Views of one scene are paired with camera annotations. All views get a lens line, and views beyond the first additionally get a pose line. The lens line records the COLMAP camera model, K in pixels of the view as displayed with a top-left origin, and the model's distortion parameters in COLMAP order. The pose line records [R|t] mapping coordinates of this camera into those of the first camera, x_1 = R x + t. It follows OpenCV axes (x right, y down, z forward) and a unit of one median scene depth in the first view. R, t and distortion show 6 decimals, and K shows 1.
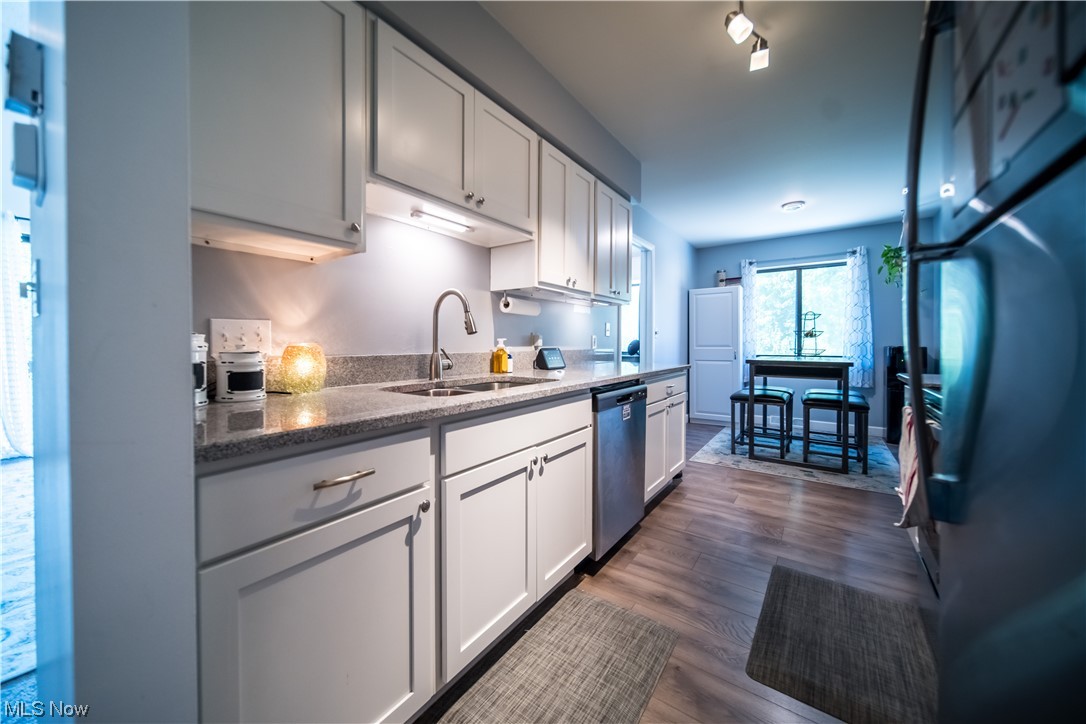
lens RADIAL K [[409.7, 0, 524.7], [0, 409.7, 343.9], [0, 0, 1]] dist [-0.000565, -0.000249]
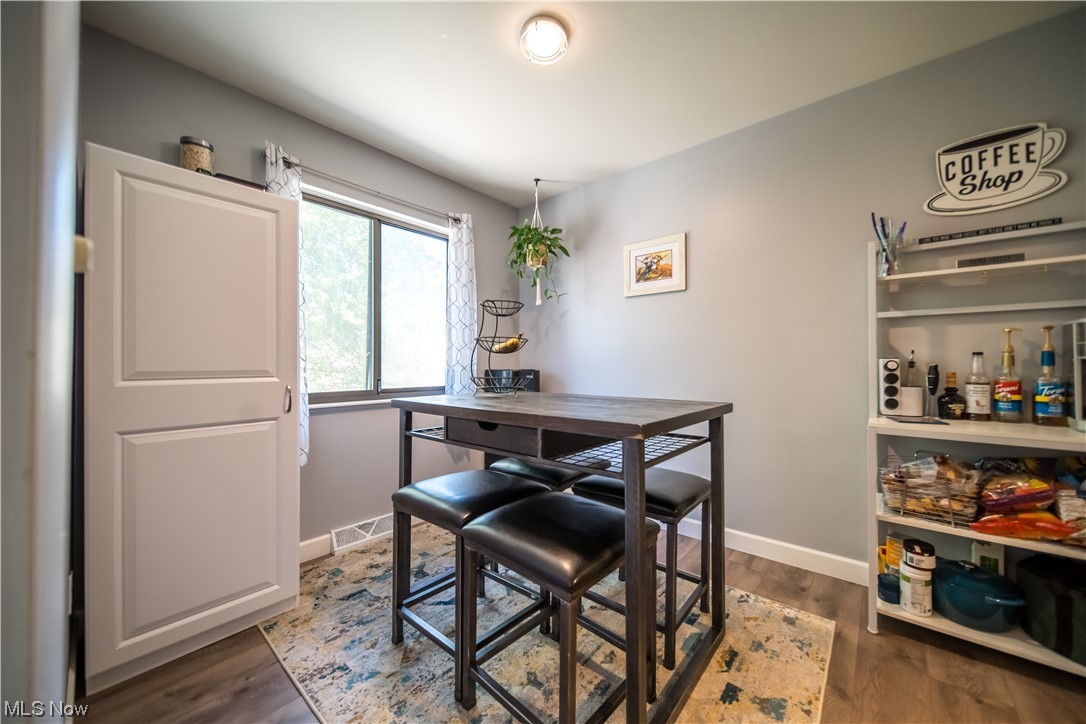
lens RADIAL K [[392.1, 0, 559.5], [0, 392.1, 359.6], [0, 0, 1]] dist [0.000218, 0.000054]
pose [[0.023896, 0.009502, 0.999669, 0.246743], [-0.002444, 0.999952, -0.009446, -0.004986], [-0.999711, -0.002217, 0.023918, 0.990106]]
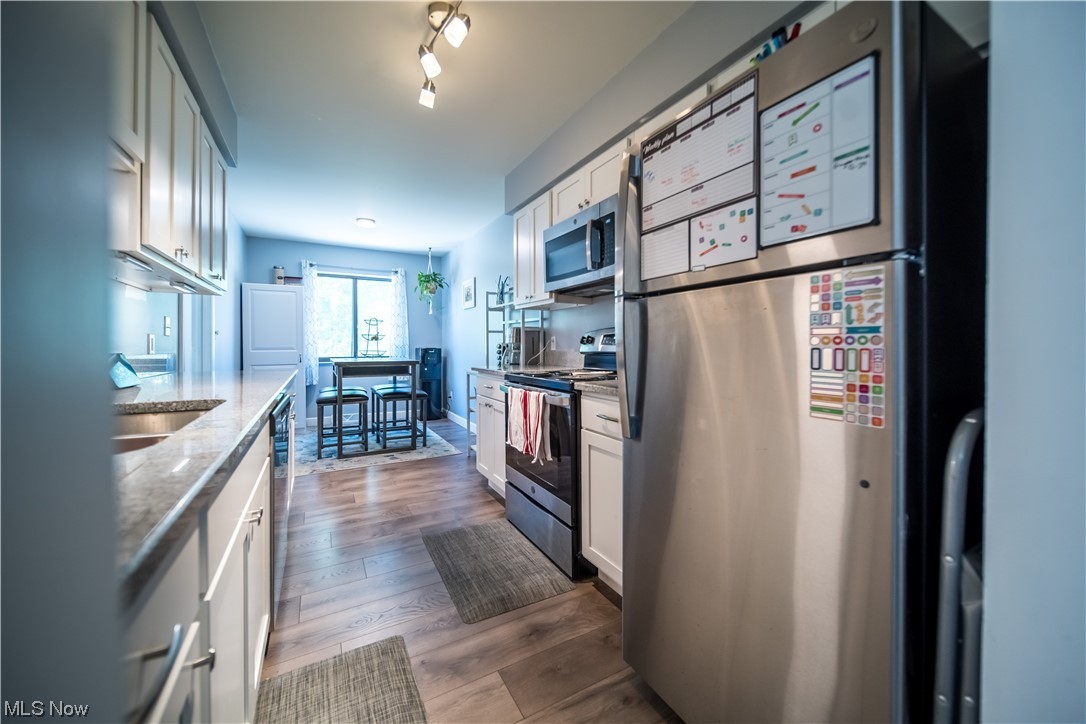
lens RADIAL K [[406.2, 0, 543.9], [0, 406.2, 347.8], [0, 0, 1]] dist [-0.000021, 0.000083]
pose [[0.380203, -0.004990, 0.924890, -0.194815], [0.001414, 0.999987, 0.004814, -0.000496], [-0.924902, -0.000522, 0.380205, 0.144835]]
